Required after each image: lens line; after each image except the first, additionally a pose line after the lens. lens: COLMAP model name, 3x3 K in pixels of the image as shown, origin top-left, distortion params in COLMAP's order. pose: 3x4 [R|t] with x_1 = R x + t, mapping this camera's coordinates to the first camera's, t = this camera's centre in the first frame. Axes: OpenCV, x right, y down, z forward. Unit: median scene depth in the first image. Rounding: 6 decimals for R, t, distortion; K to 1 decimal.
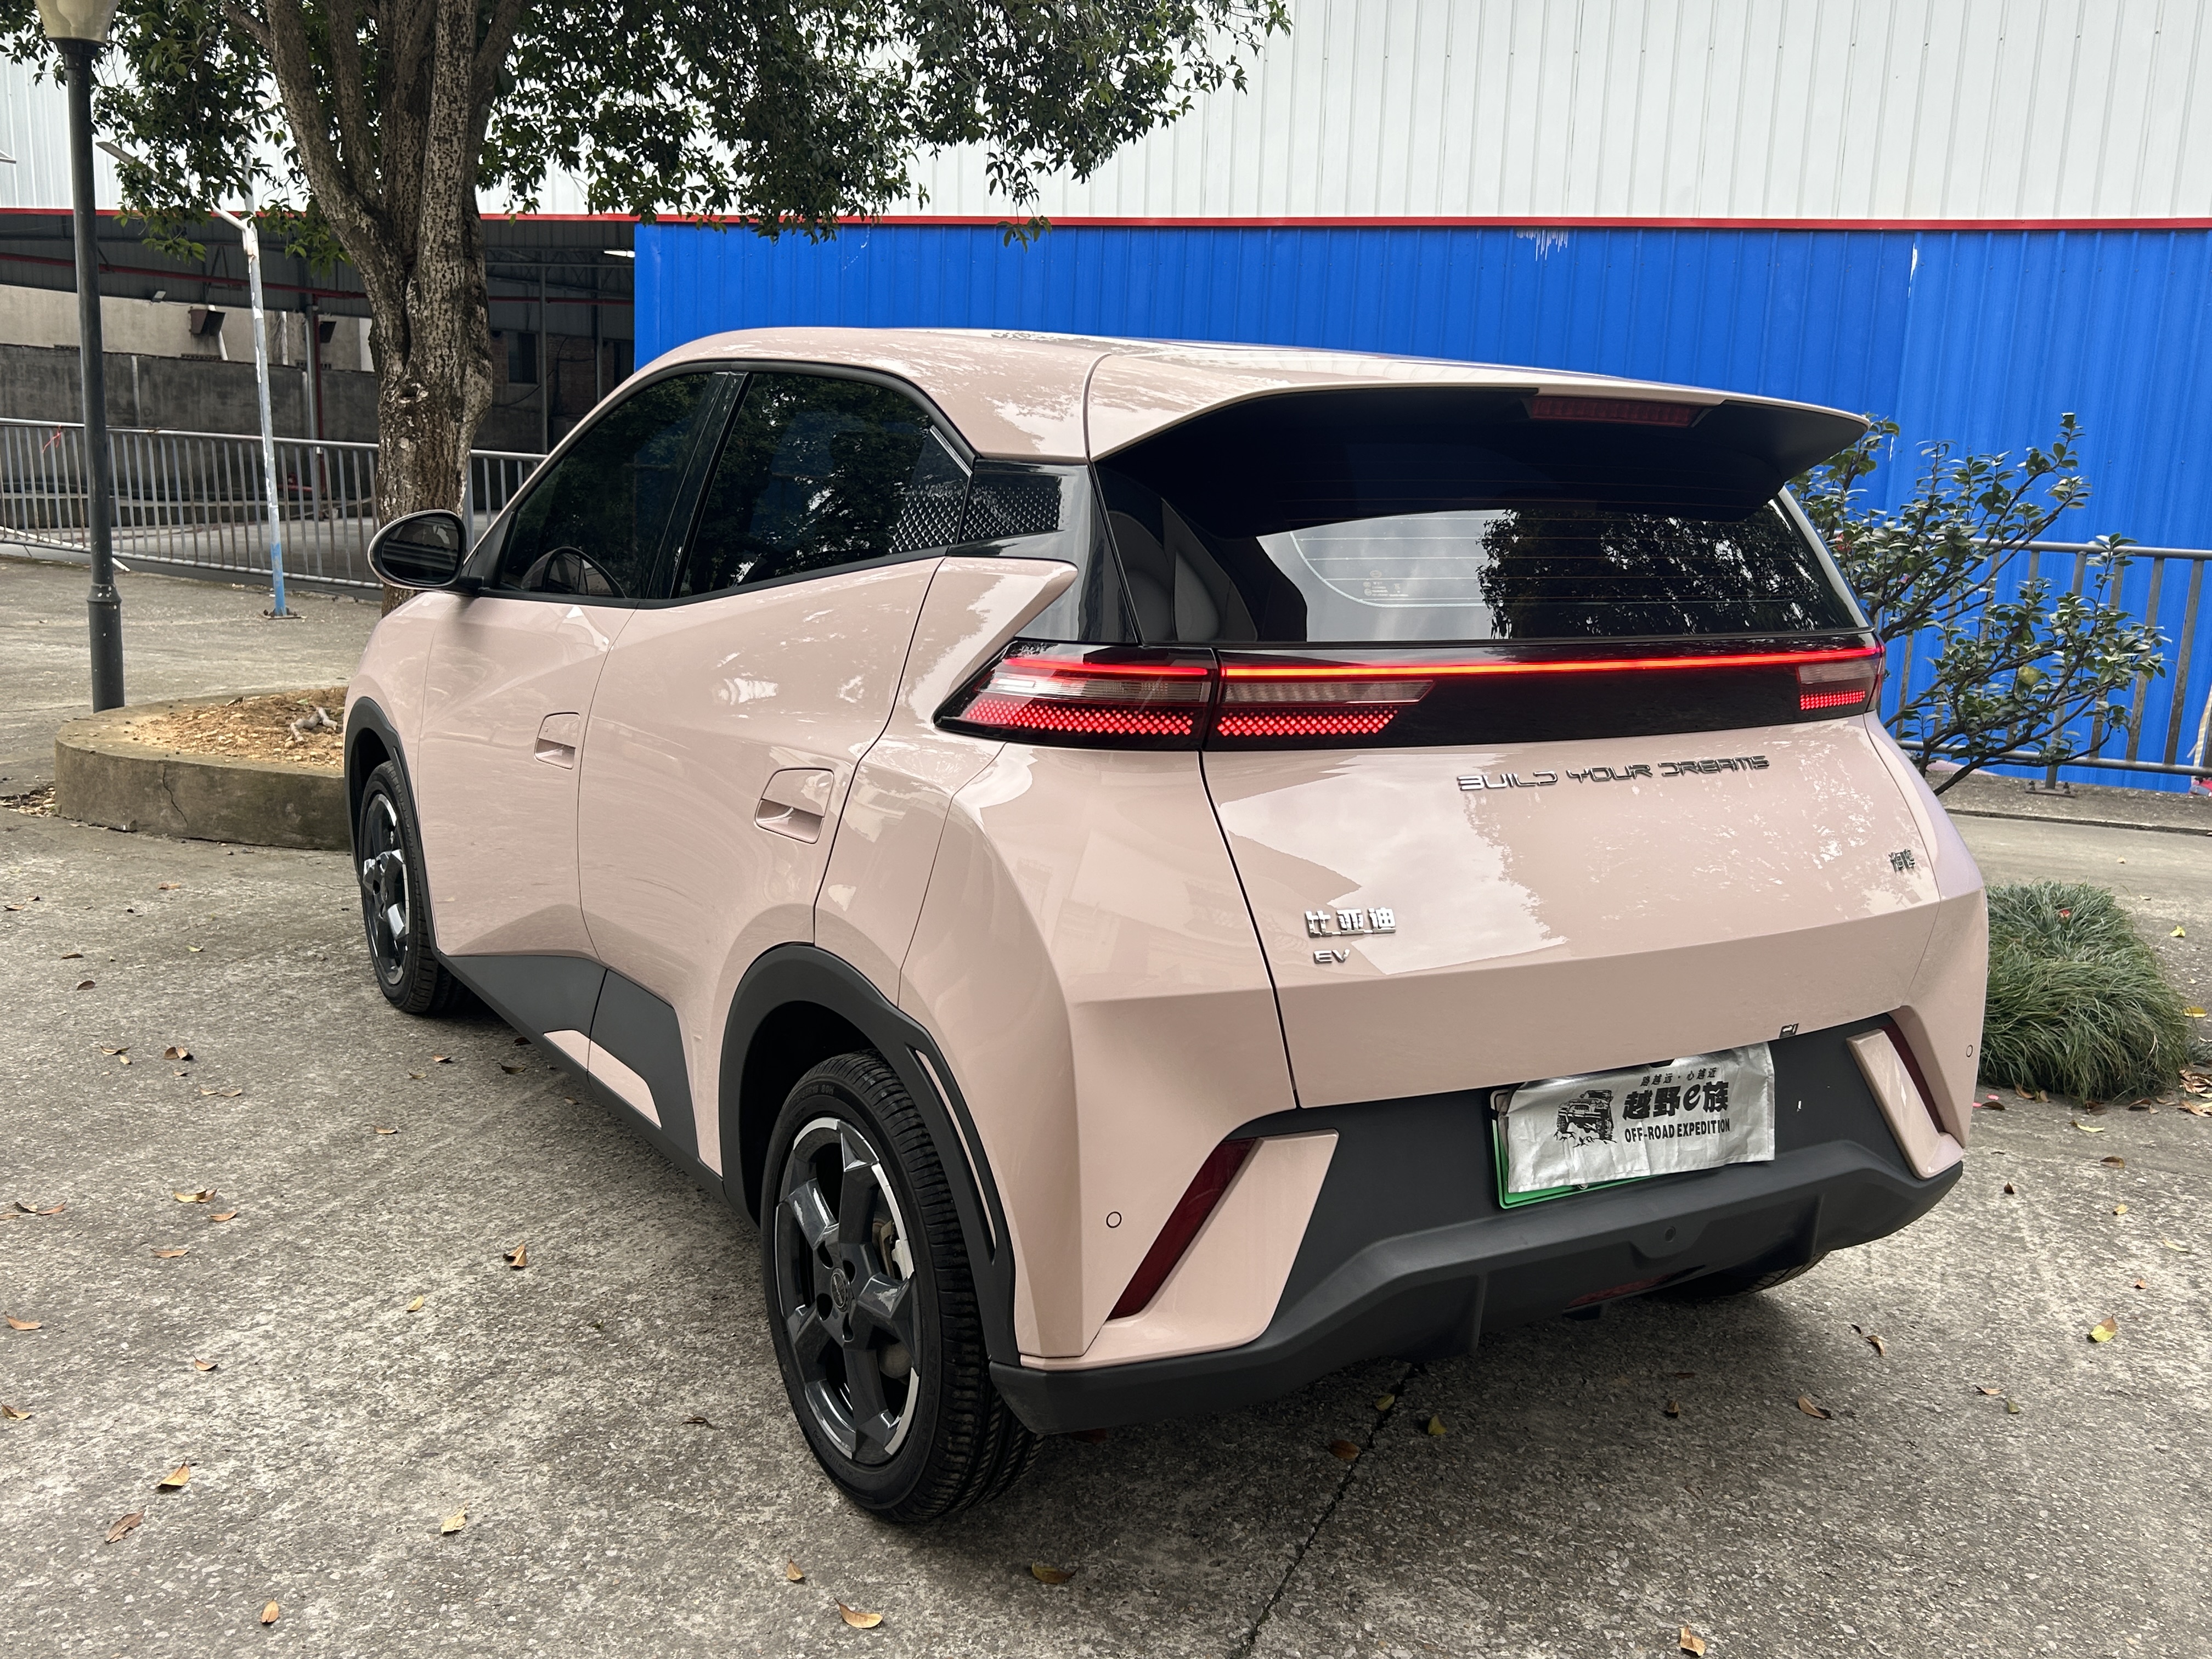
lens RADIAL K [[2052.6, 0, 1108.8], [0, 2052.6, 853.6], [0, 0, 1]] dist [0.021421, 0.000000]
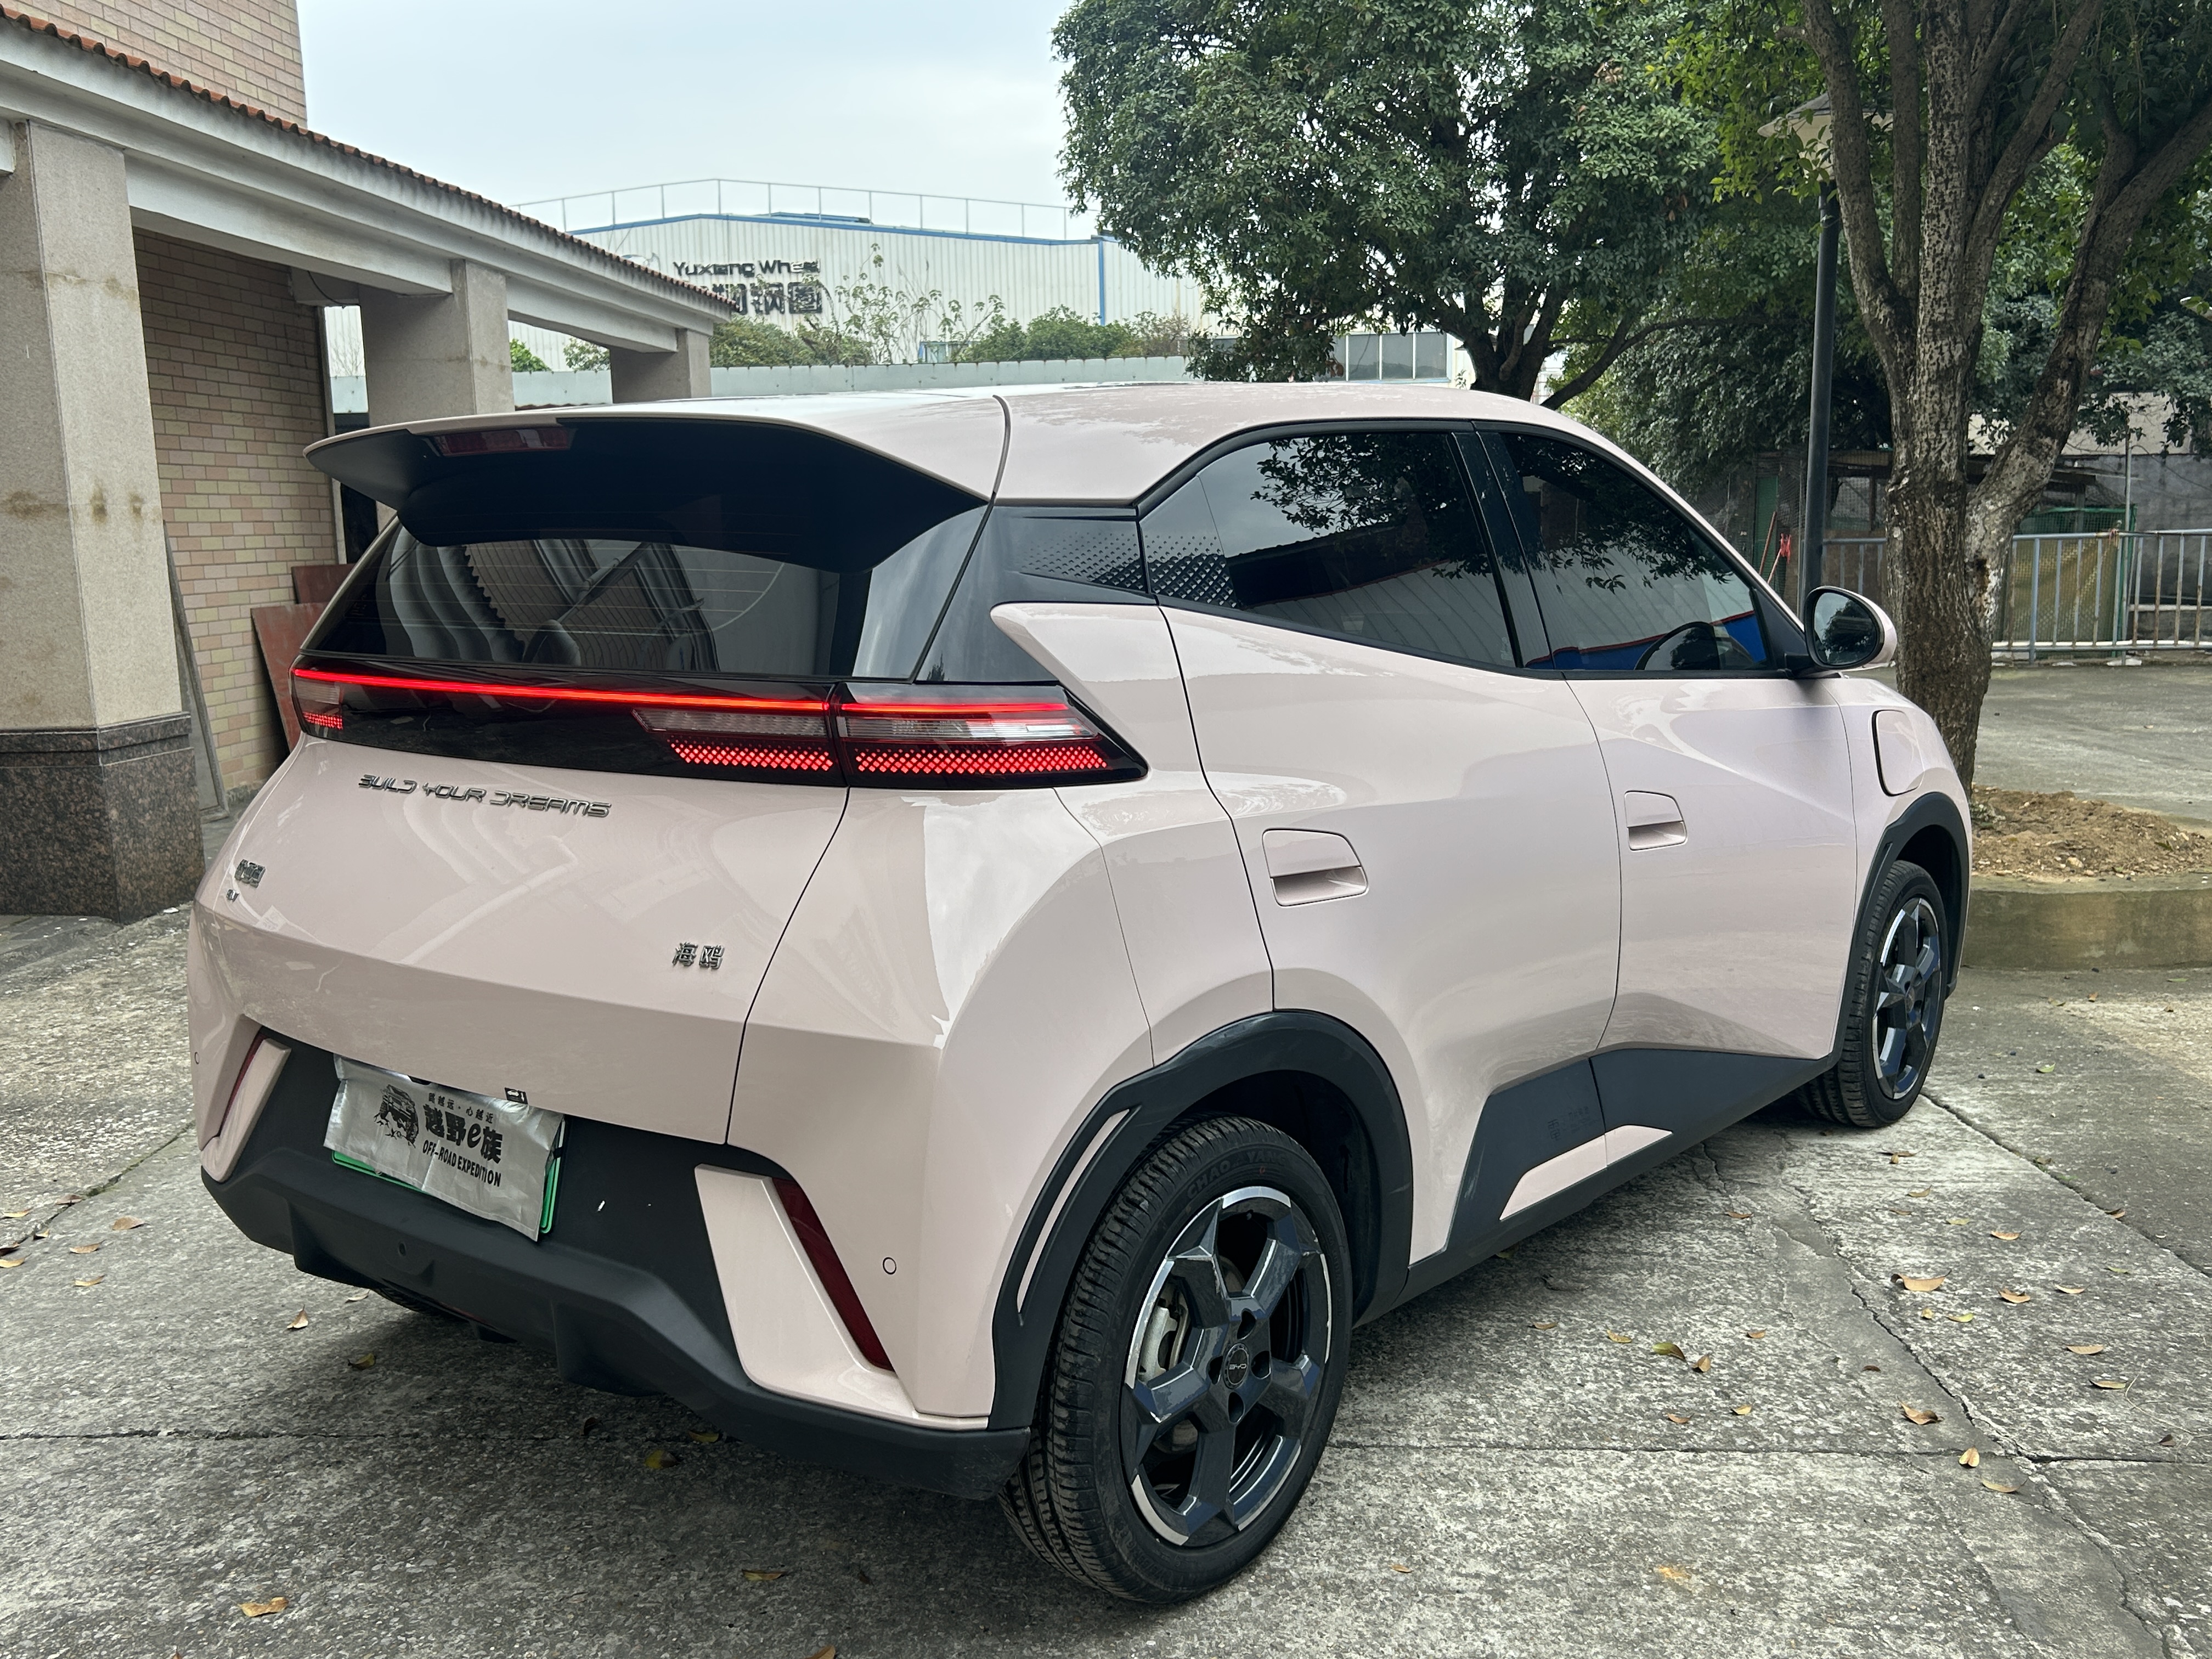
lens RADIAL K [[2052.6, 0, 1110.9], [0, 2052.6, 864.7], [0, 0, 1]] dist [0.021421, 0.000000]
pose [[0.306489, 0.107777, -0.945753, 0.503408], [-0.160417, 0.985207, 0.060287, -0.045027], [0.938260, 0.133238, 0.319244, 0.375138]]
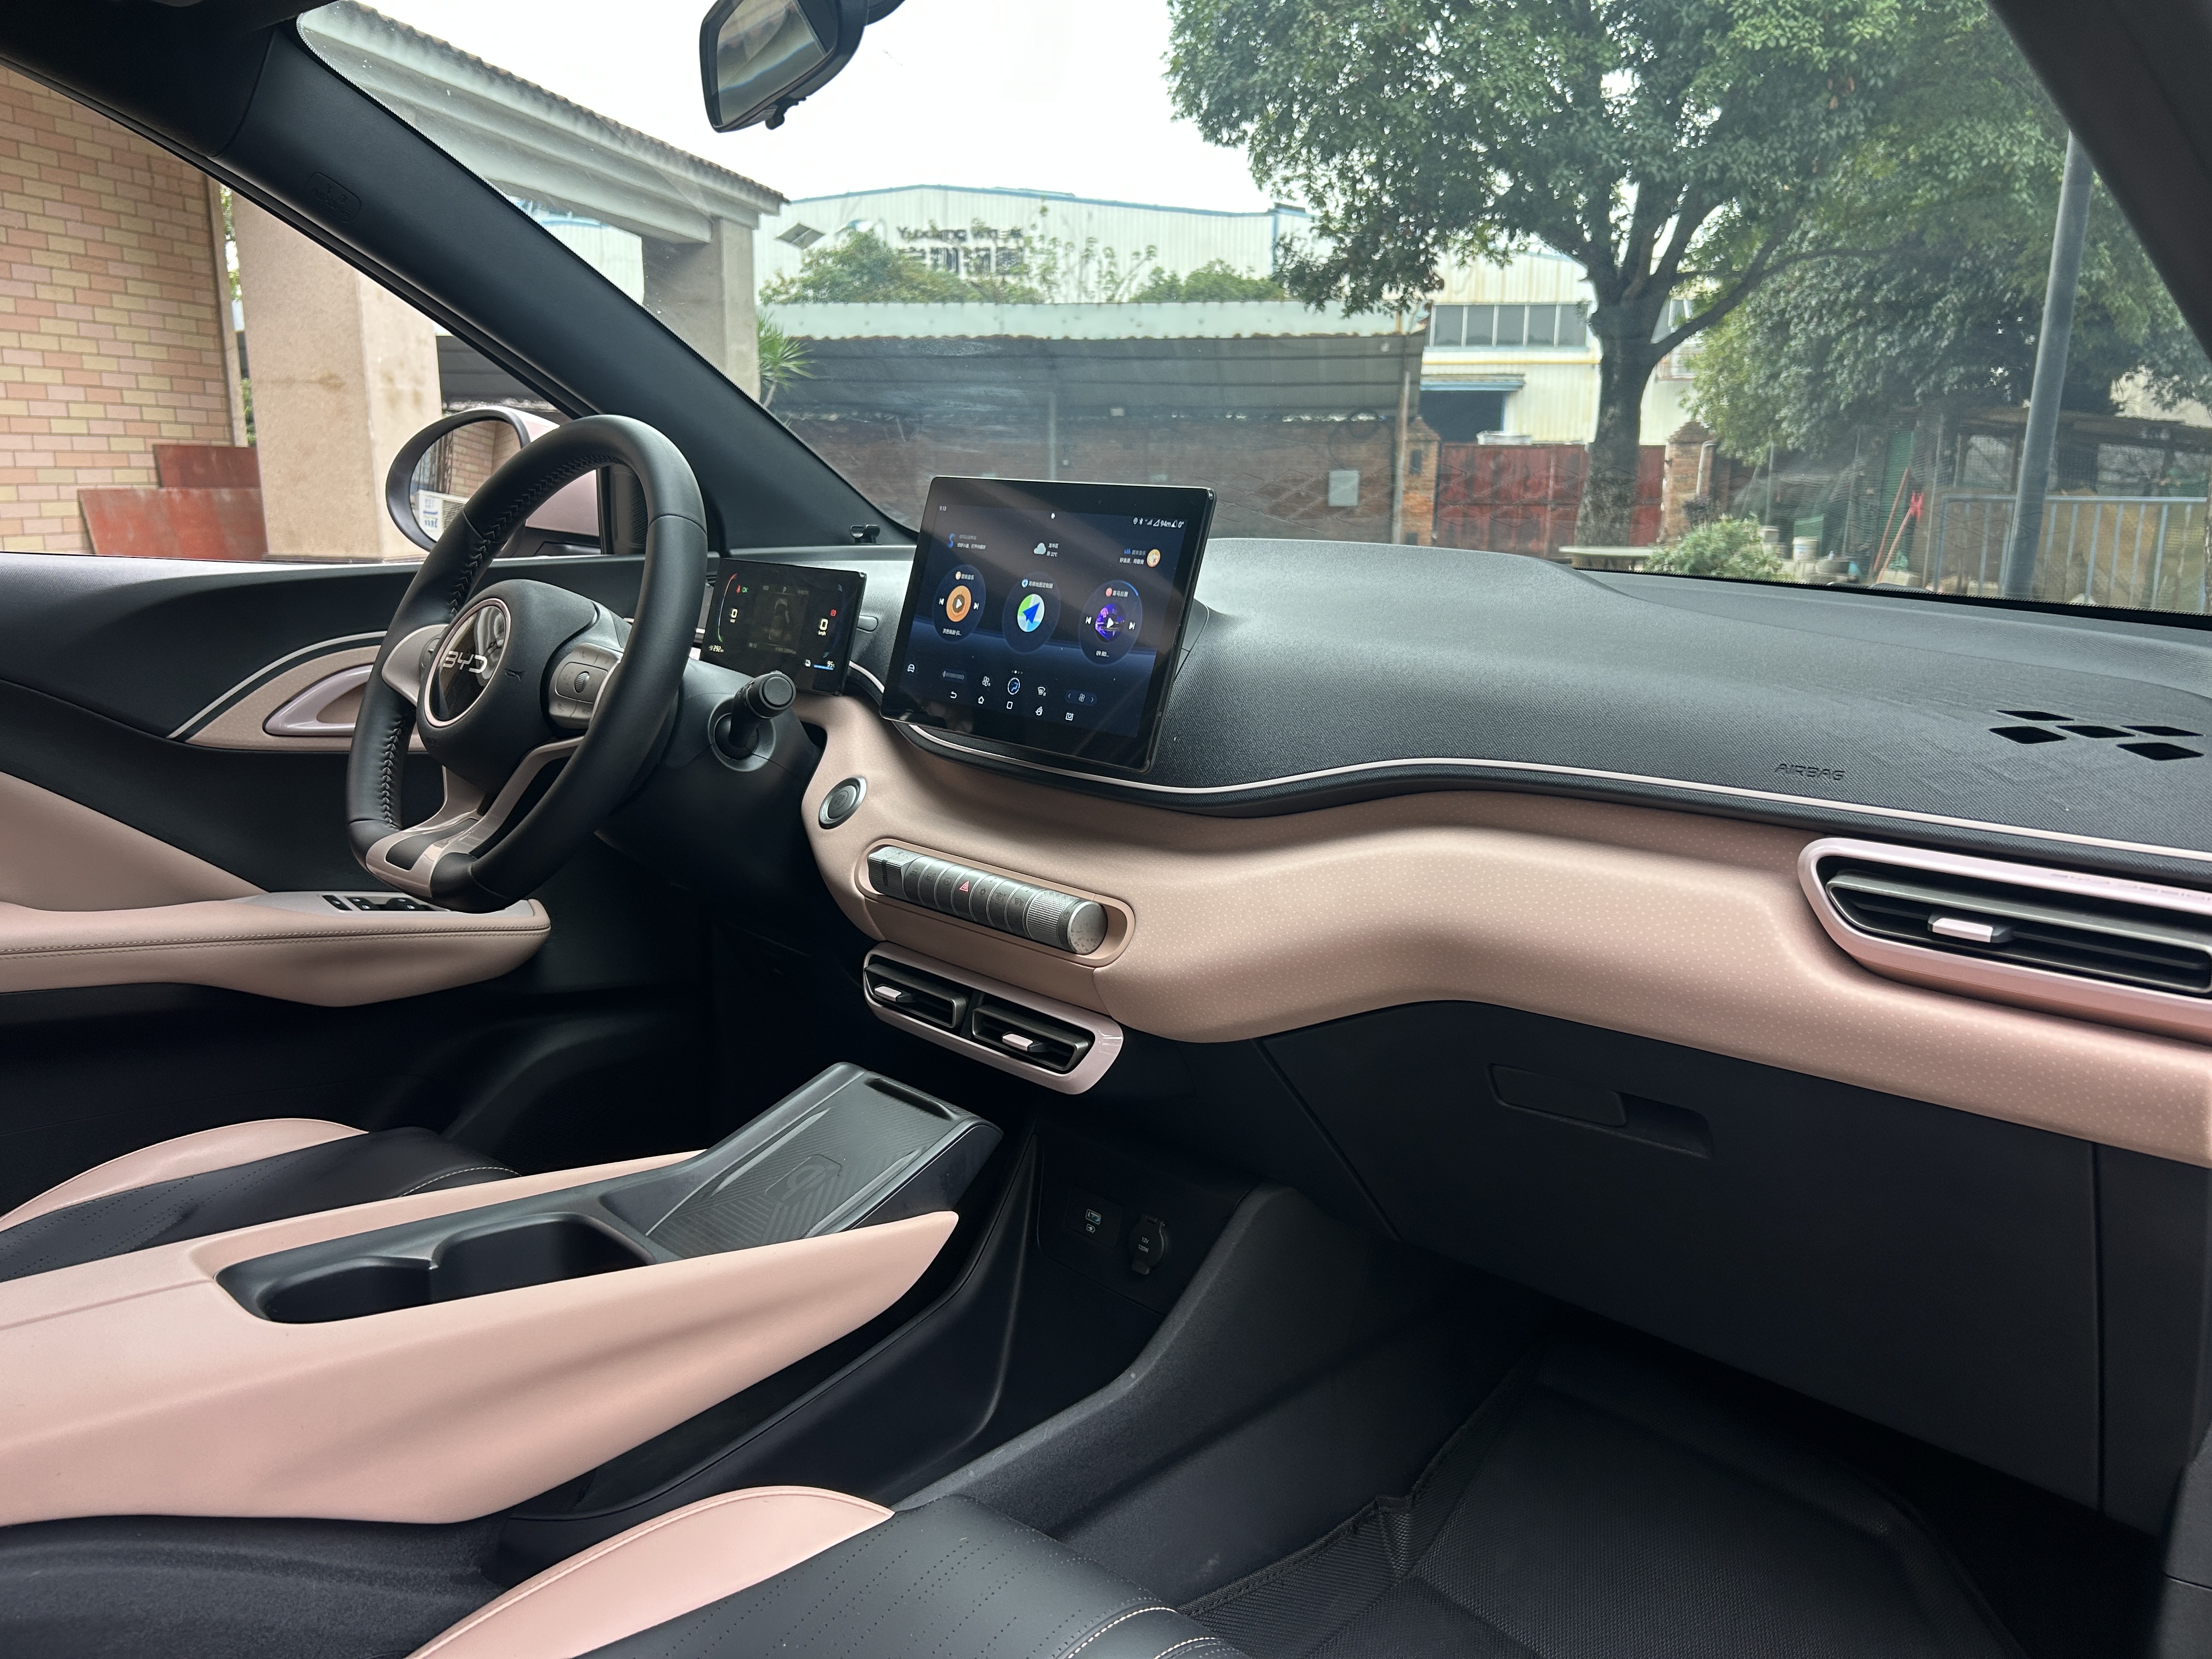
lens RADIAL K [[1661.4, 0, 1111.6], [0, 1661.4, 843.0], [0, 0, 1]] dist [0.030885, -0.032949]
pose [[0.200350, 0.171143, -0.964661, 0.064684], [-0.204752, 0.970196, 0.129601, -0.088055], [0.958090, 0.171551, 0.229420, 0.635696]]
